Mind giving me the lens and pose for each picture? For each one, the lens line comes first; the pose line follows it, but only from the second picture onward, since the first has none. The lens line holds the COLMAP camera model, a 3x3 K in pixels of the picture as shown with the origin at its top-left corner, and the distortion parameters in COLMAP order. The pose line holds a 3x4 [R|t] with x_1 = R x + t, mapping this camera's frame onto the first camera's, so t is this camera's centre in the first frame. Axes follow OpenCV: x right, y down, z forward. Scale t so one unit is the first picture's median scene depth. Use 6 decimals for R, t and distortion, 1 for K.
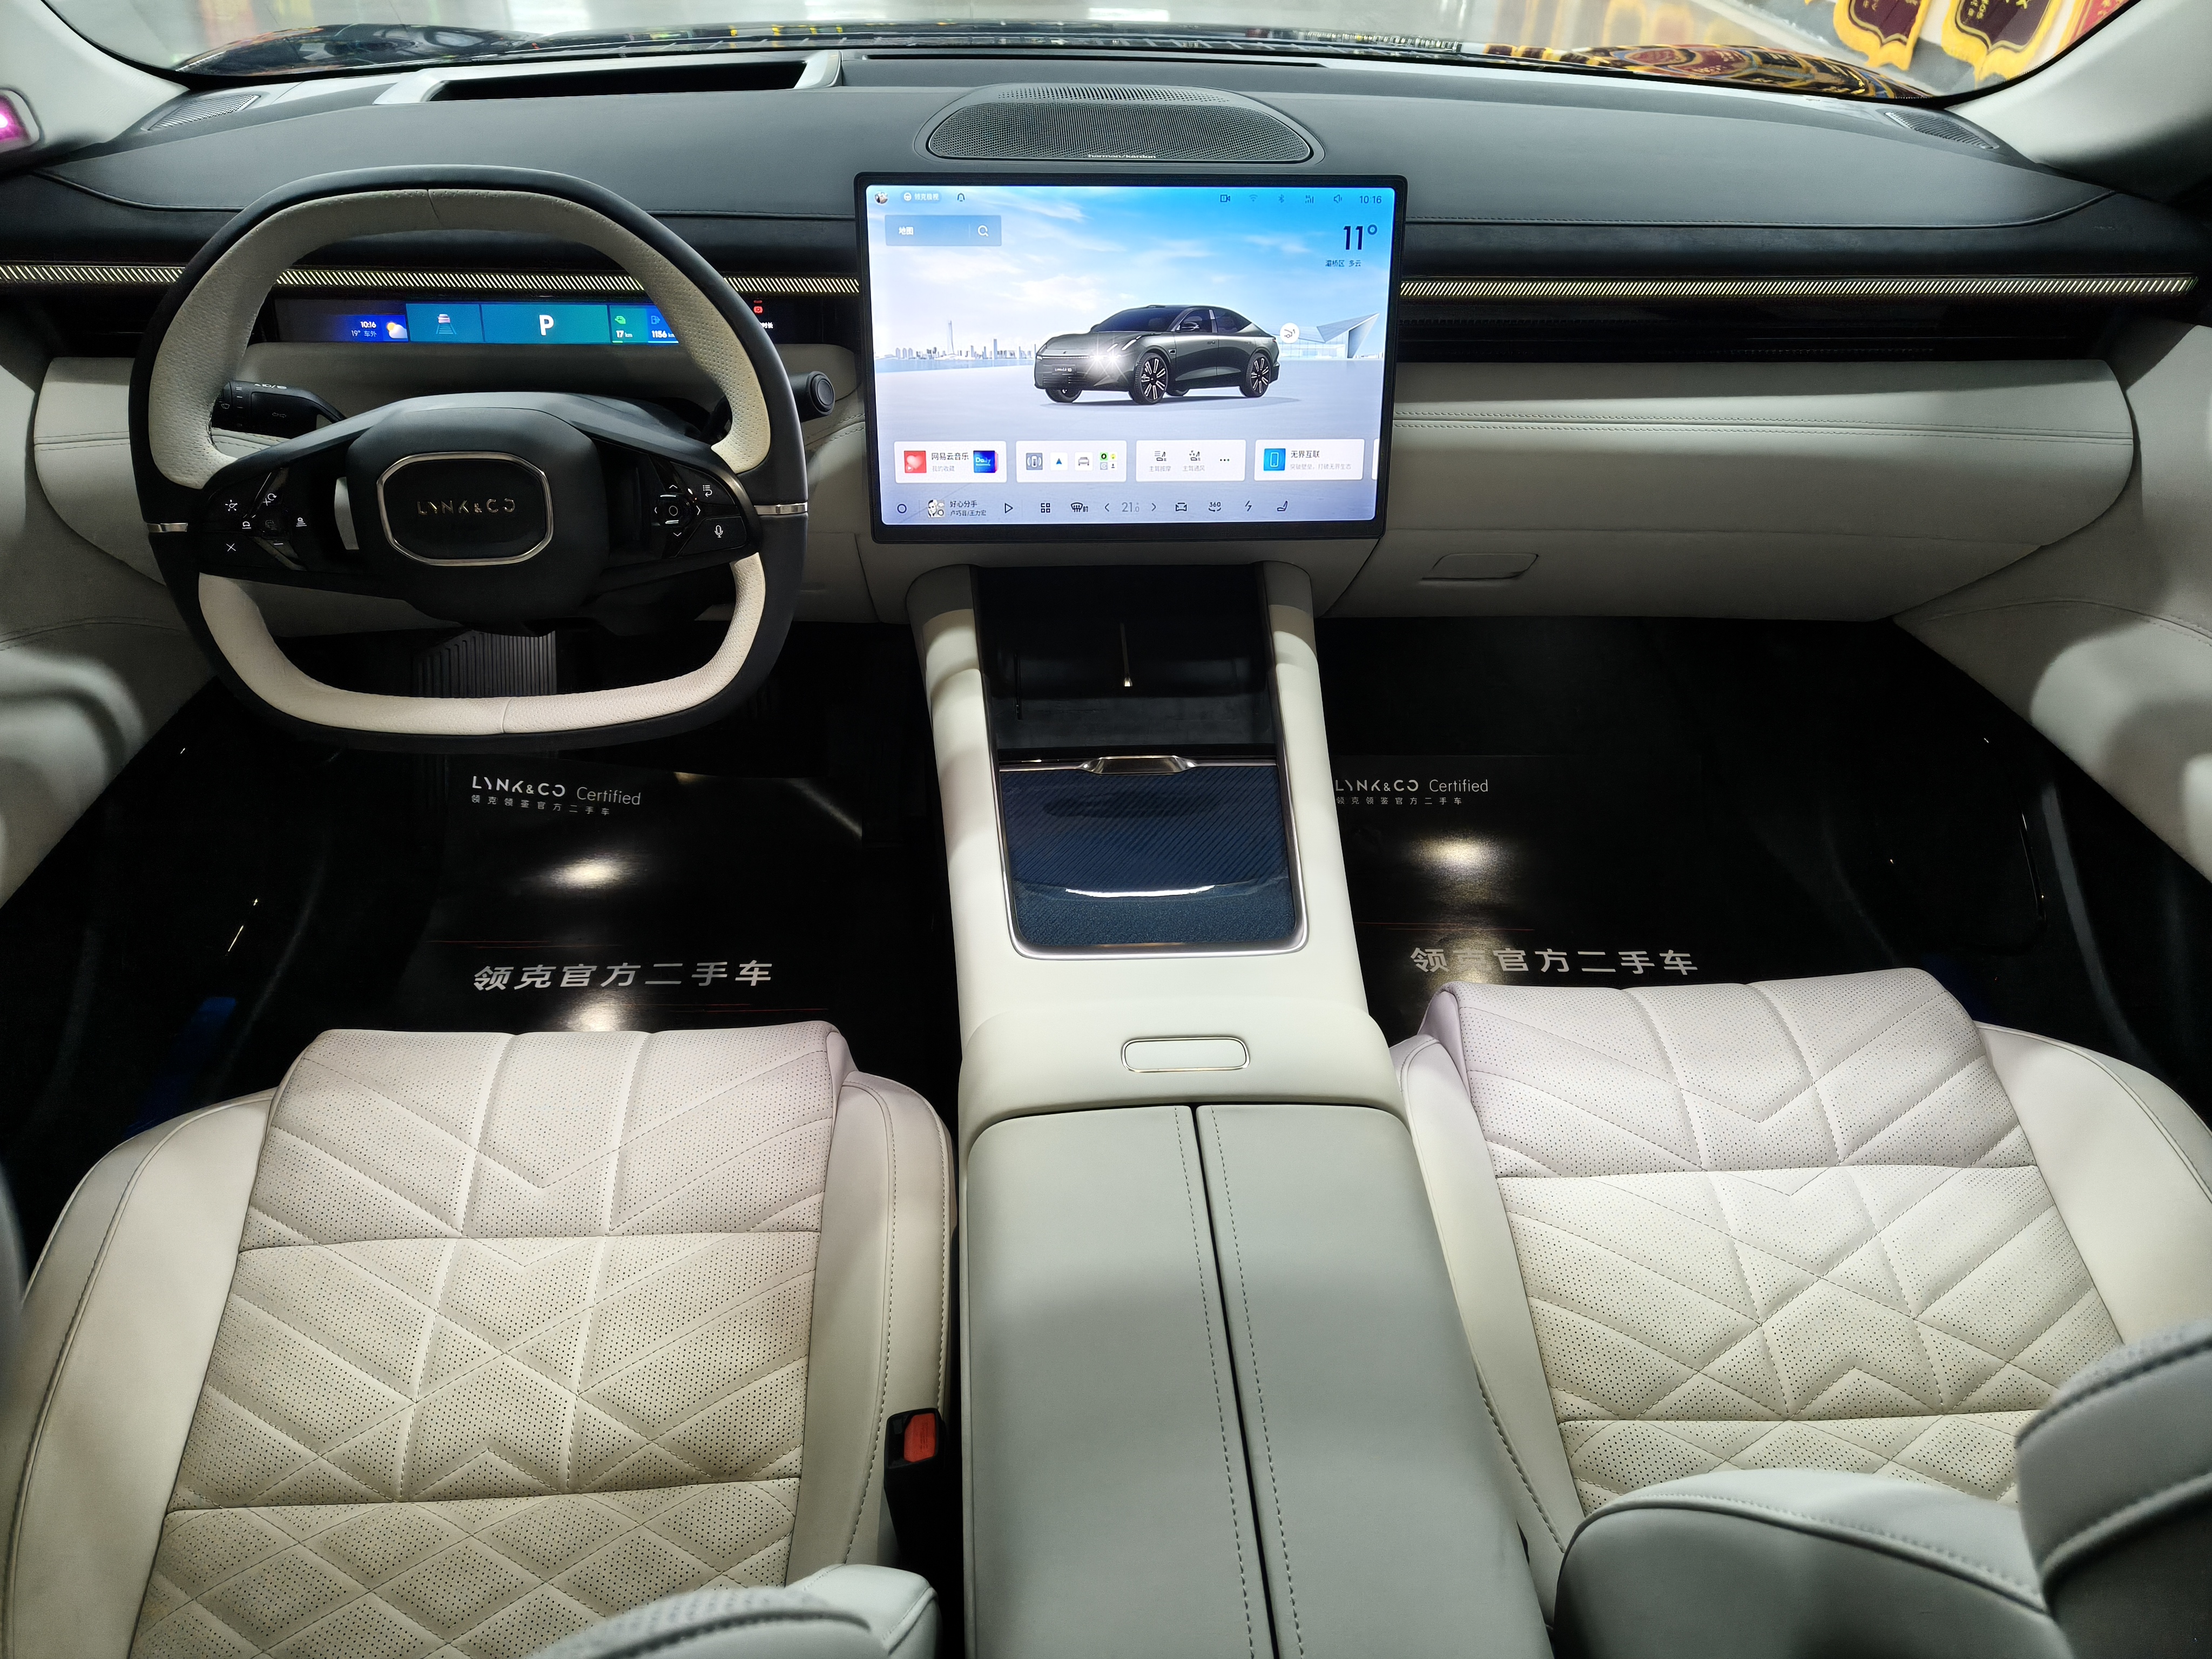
lens RADIAL K [[1535.1, 0, 1087.7], [0, 1535.1, 817.2], [0, 0, 1]] dist [0.013765, 0.000756]
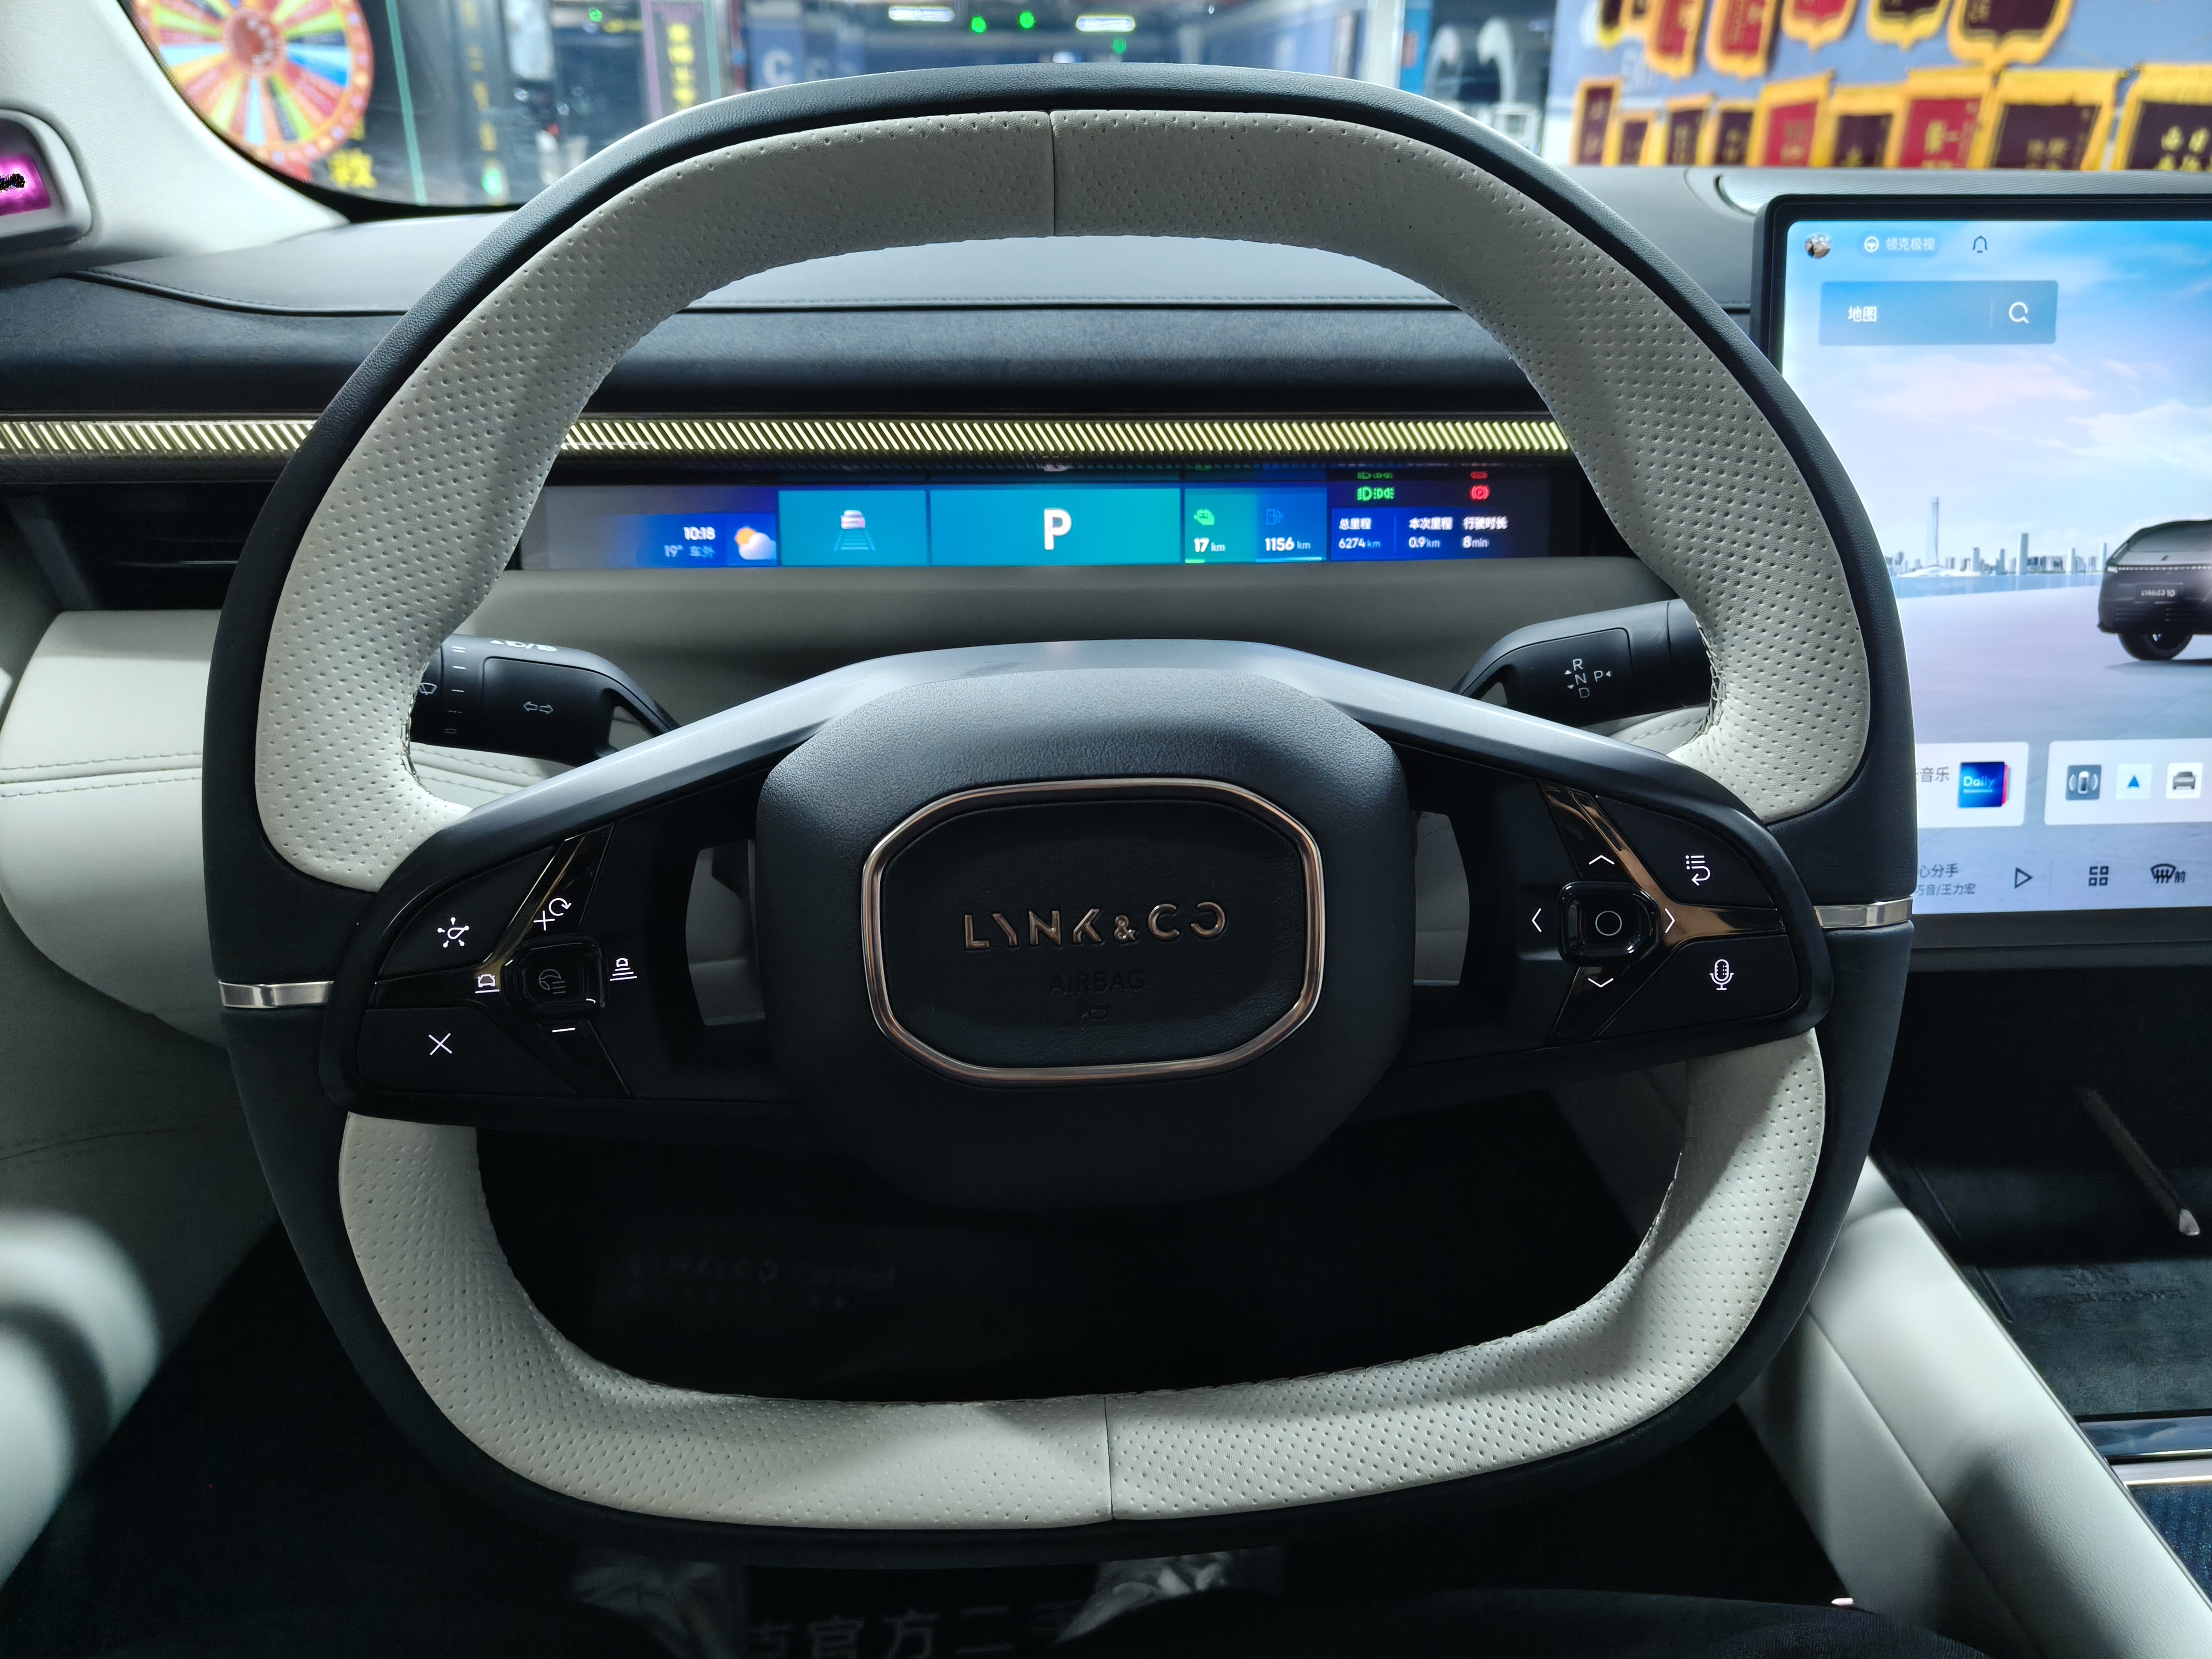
lens RADIAL K [[1535.1, 0, 1099.3], [0, 1535.1, 818.6], [0, 0, 1]] dist [0.013765, 0.000756]
pose [[0.999889, -0.013565, -0.006207, -0.338375], [0.012033, 0.979346, -0.201834, -0.129778], [0.008817, 0.201737, 0.979400, 0.539690]]
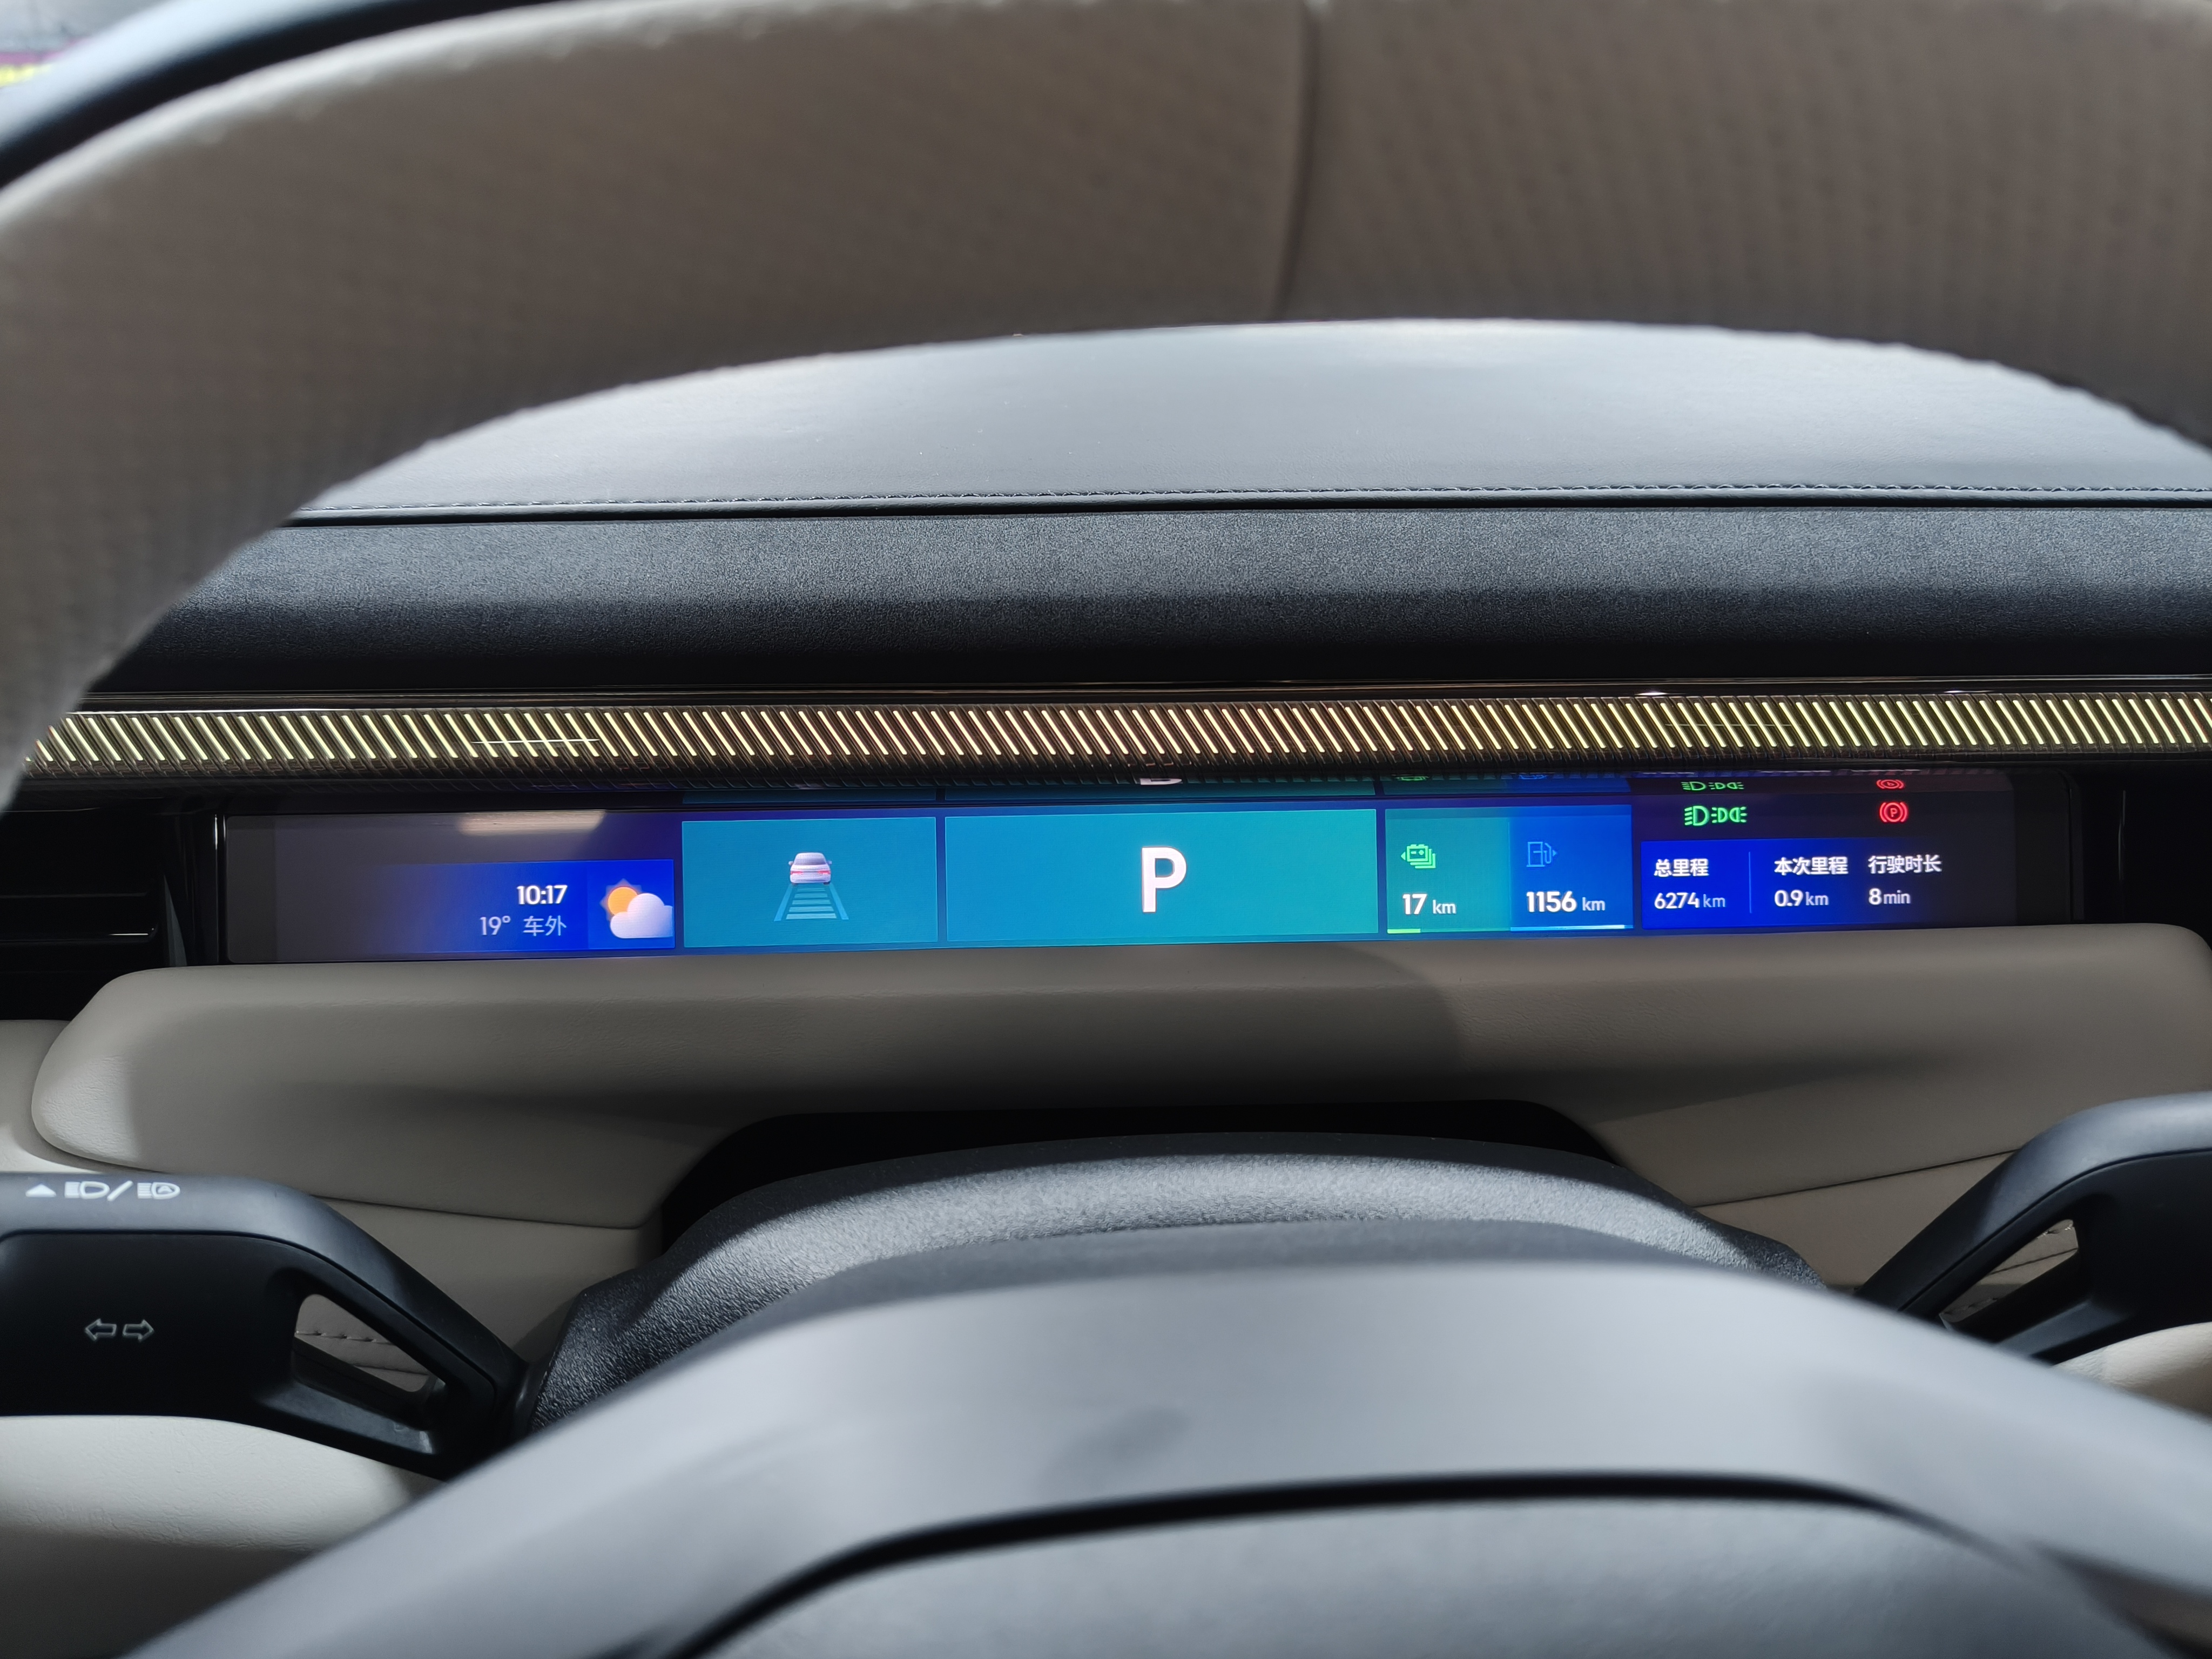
lens RADIAL K [[1535.1, 0, 1113.0], [0, 1535.1, 845.1], [0, 0, 1]] dist [0.013765, 0.000756]
pose [[0.999763, -0.021773, -0.000504, -0.363165], [0.020582, 0.952141, -0.304966, -0.241169], [0.007119, 0.304883, 0.952363, 0.732806]]
